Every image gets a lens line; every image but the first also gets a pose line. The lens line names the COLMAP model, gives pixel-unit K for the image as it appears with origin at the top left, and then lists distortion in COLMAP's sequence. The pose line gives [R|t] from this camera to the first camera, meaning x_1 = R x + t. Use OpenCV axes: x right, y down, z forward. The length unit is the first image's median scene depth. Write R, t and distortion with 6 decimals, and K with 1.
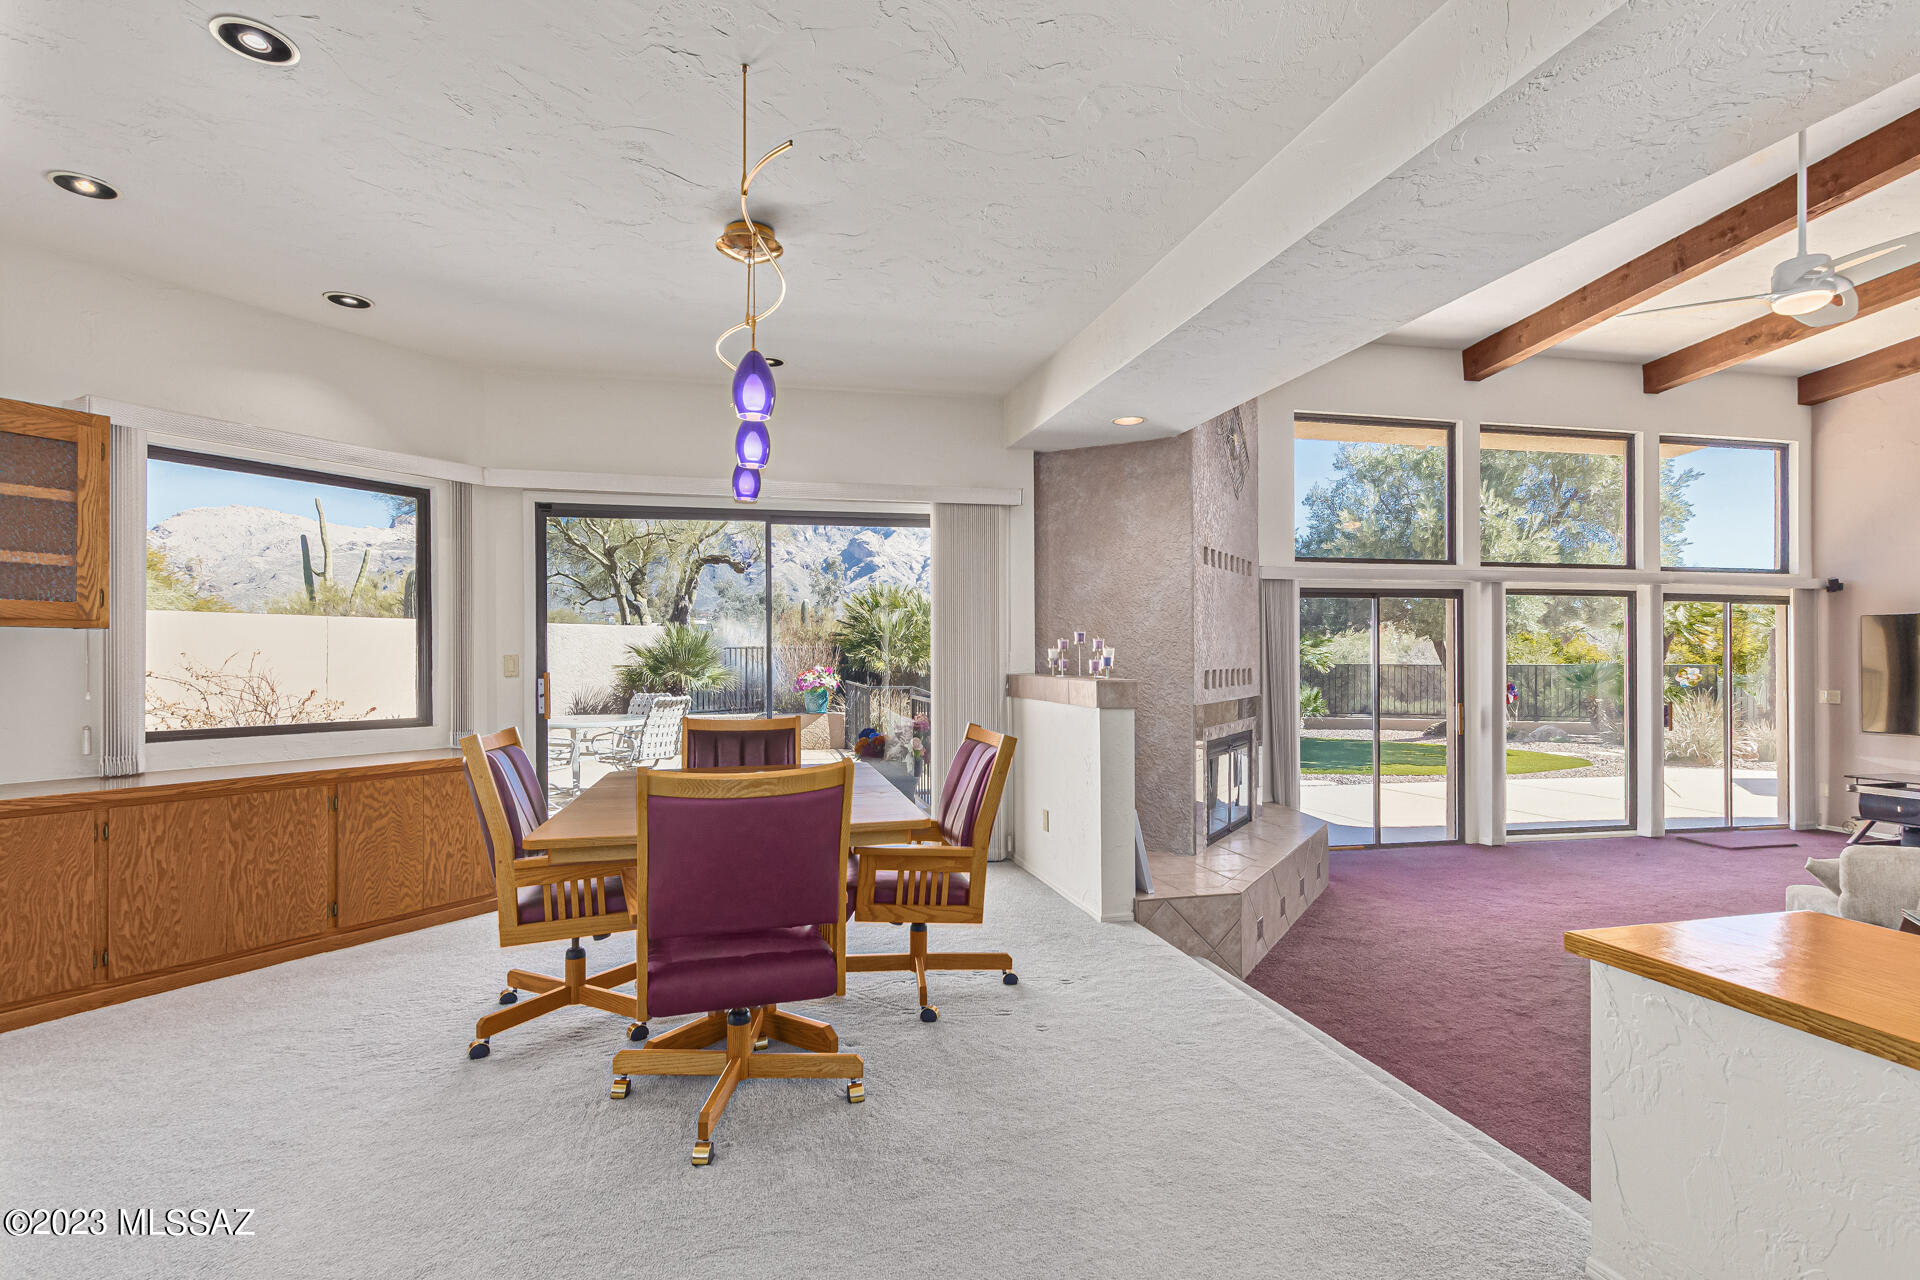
lens RADIAL K [[927.9, 0, 965.2], [0, 927.9, 639.5], [0, 0, 1]] dist [0.001005, -0.001028]
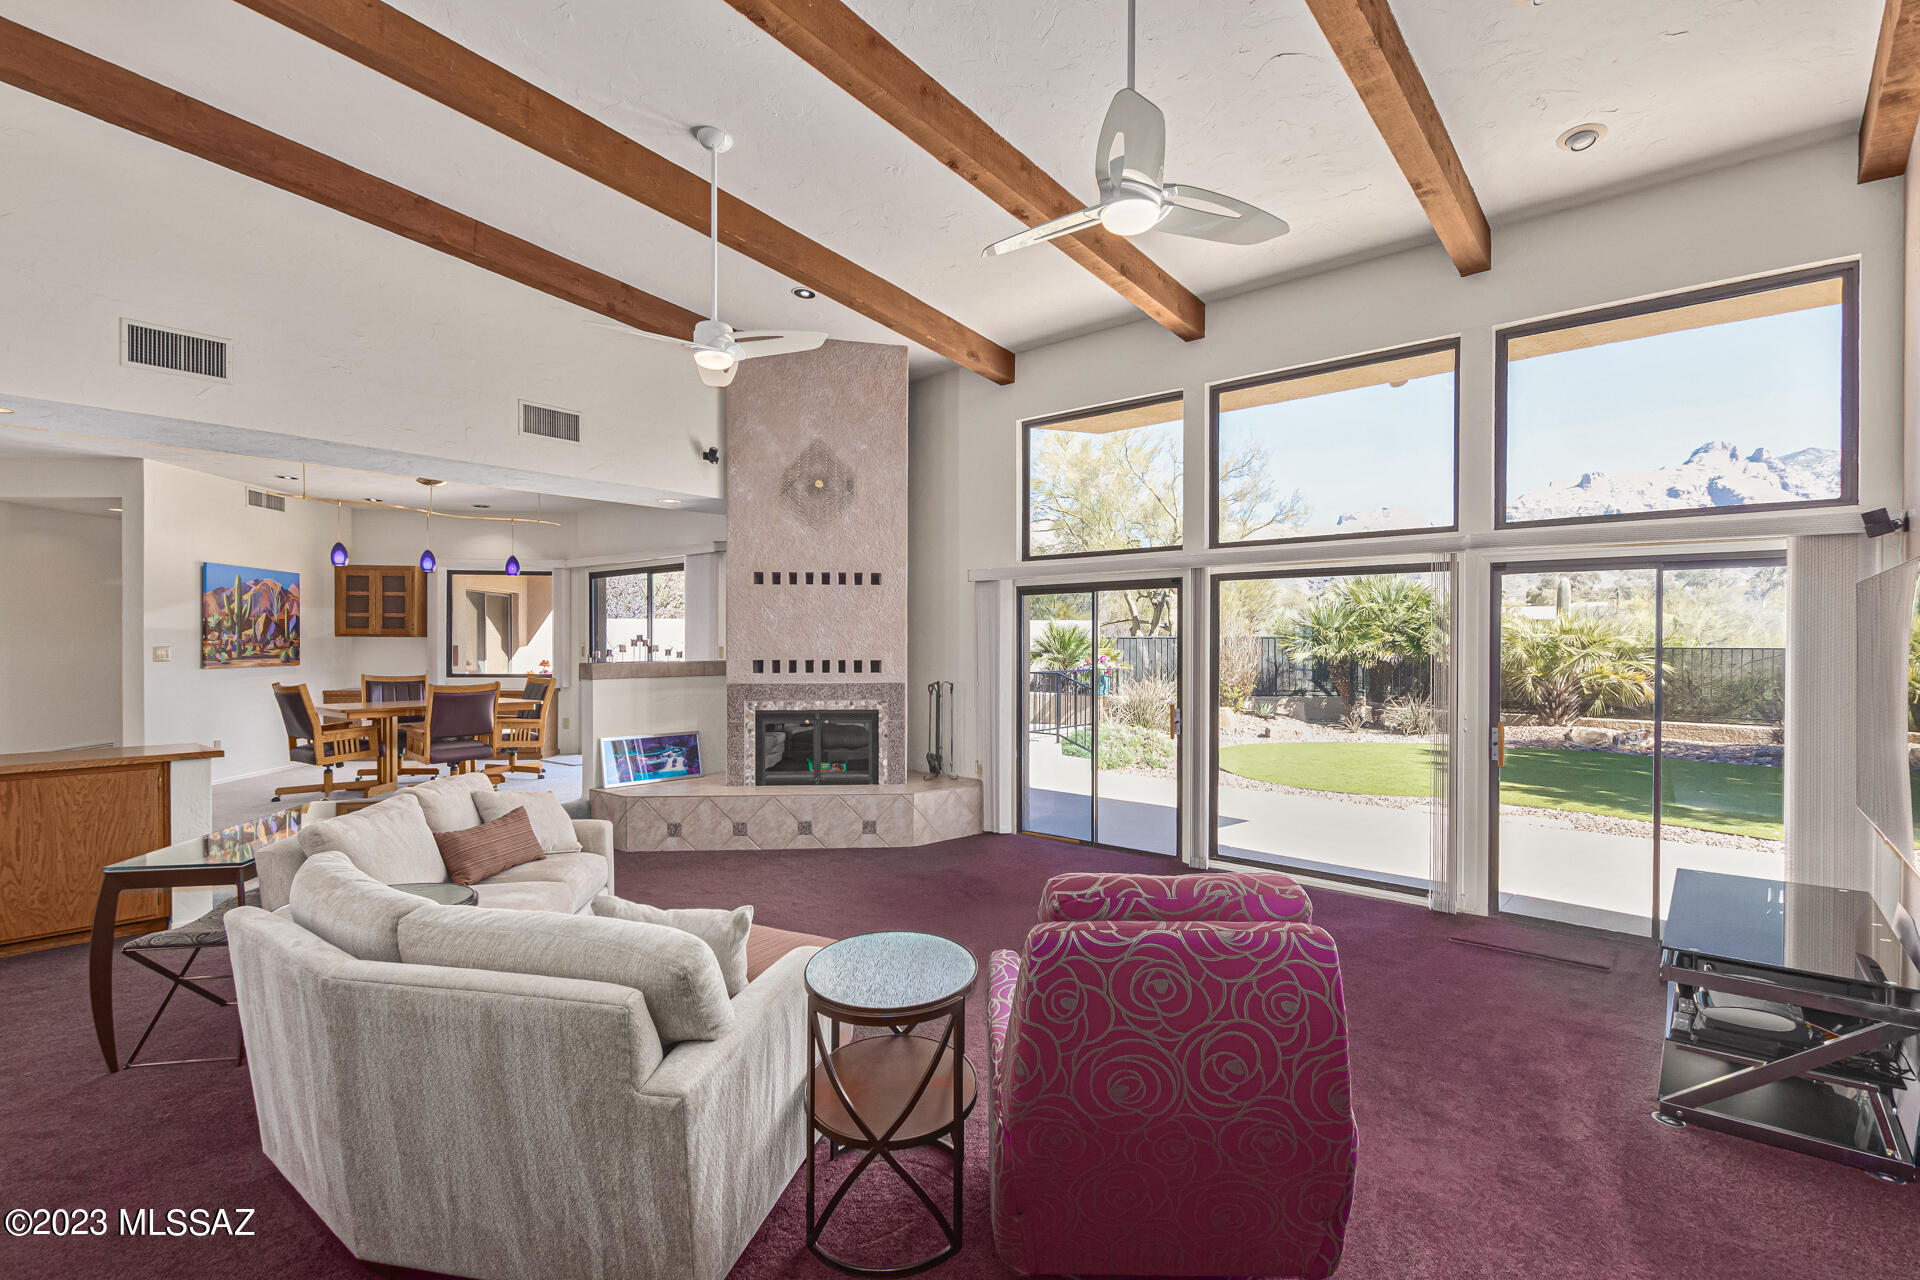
lens RADIAL K [[904.3, 0, 960.0], [0, 904.3, 640.0], [0, 0, 1]] dist [-0.002078, 0.000209]
pose [[0.600480, -0.000599, -0.799640, 2.074866], [0.013104, 0.999873, 0.009090, -0.004773], [0.799533, -0.015937, 0.600411, 0.549150]]
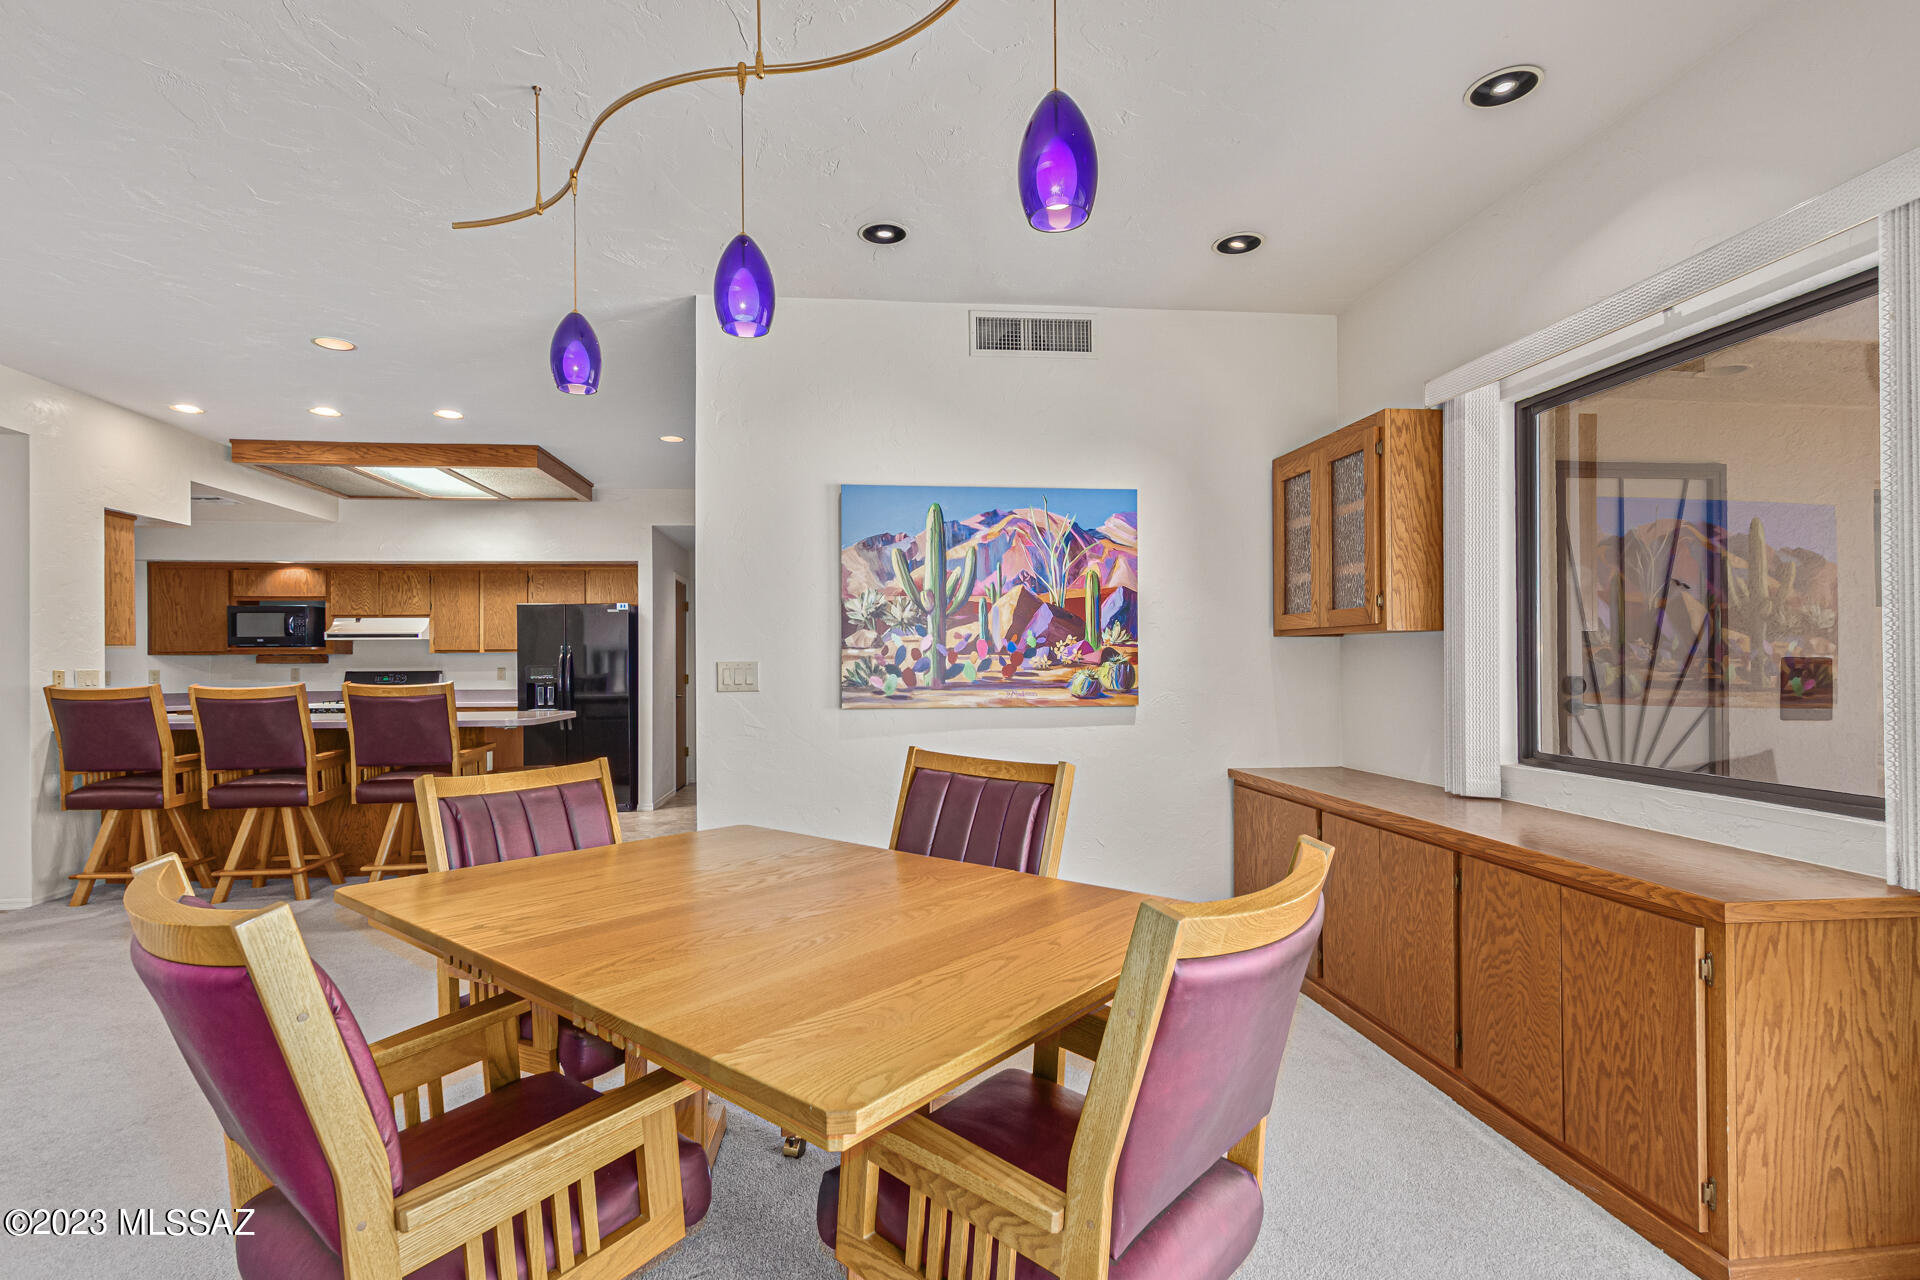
lens RADIAL K [[927.9, 0, 965.2], [0, 927.9, 639.5], [0, 0, 1]] dist [0.001005, -0.001028]
pose [[-0.783950, -0.010573, -0.620733, 0.011202], [0.016520, 0.999146, -0.037882, 0.021305], [0.620604, -0.039952, -0.783106, 1.246383]]
